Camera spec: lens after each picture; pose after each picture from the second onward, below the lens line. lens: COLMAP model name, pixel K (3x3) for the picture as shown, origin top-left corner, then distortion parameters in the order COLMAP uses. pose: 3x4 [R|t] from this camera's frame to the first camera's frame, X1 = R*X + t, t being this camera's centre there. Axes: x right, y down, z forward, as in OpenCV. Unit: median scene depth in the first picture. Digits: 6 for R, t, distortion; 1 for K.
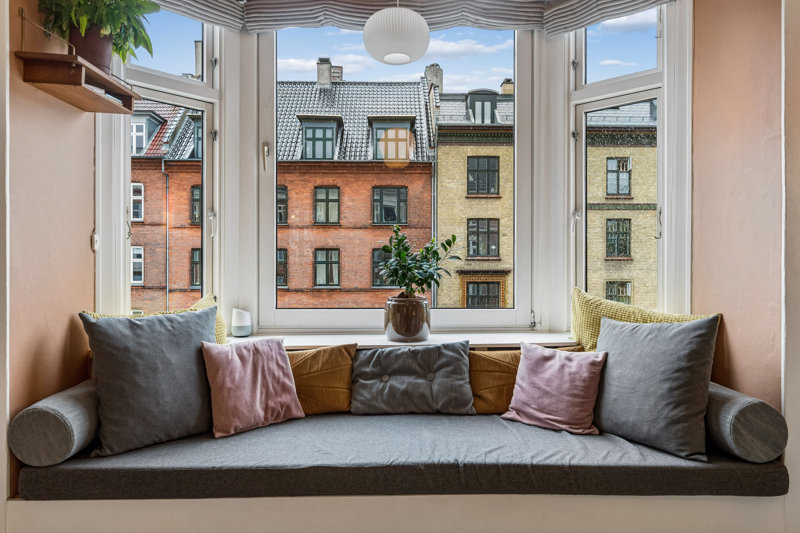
lens RADIAL K [[531.5, 0, 389.0], [0, 531.5, 230.0], [0, 0, 1]] dist [0.005027, -0.001617]
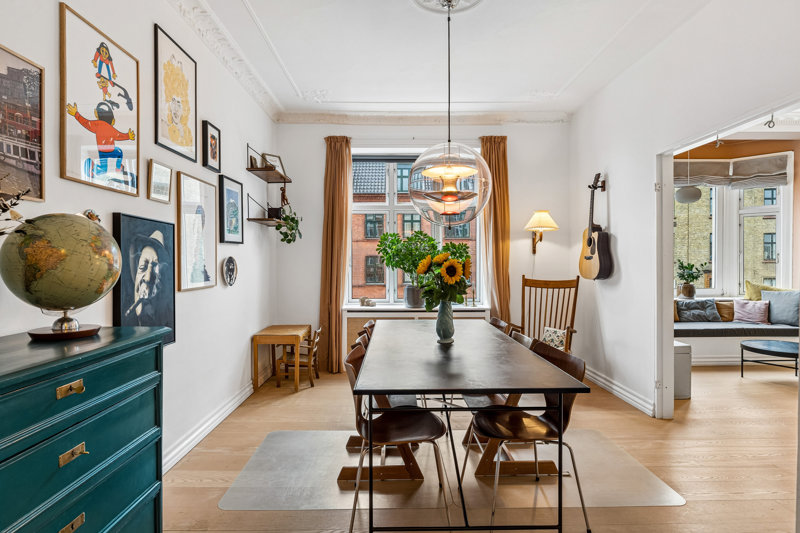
lens RADIAL K [[427.6, 0, 401.4], [0, 427.6, 261.3], [0, 0, 1]] dist [-0.004130, -0.002502]
pose [[0.999993, 0.000500, 0.003830, -1.661323], [-0.000707, 0.998525, 0.054294, -0.129692], [-0.003797, -0.054296, 0.998518, -1.397577]]
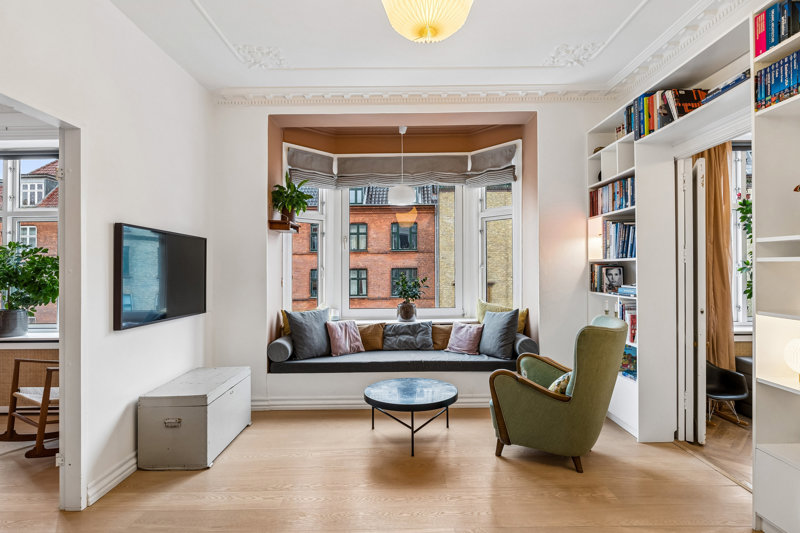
lens RADIAL K [[421.9, 0, 401.4], [0, 421.9, 264.3], [0, 0, 1]] dist [-0.001388, -0.000938]
pose [[0.999930, -0.008496, -0.008283, 0.031421], [0.008752, 0.999471, 0.031317, -0.112384], [0.008012, -0.031387, 0.999475, -0.930502]]
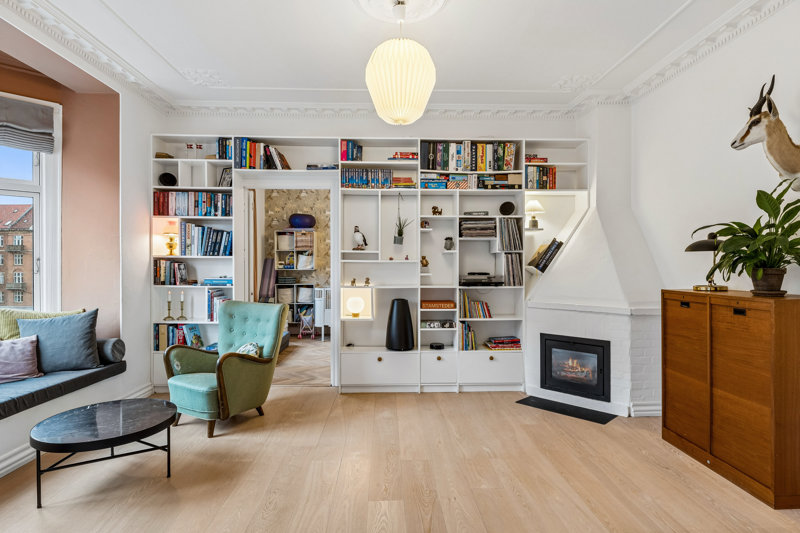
lens RADIAL K [[421.9, 0, 398.0], [0, 421.9, 266.0], [0, 0, 1]] dist [-0.001388, -0.000938]
pose [[-0.019553, -0.000311, 0.999809, -1.051954], [-0.048911, 0.998803, -0.000646, -0.075353], [-0.998612, -0.048914, -0.019545, -0.237085]]
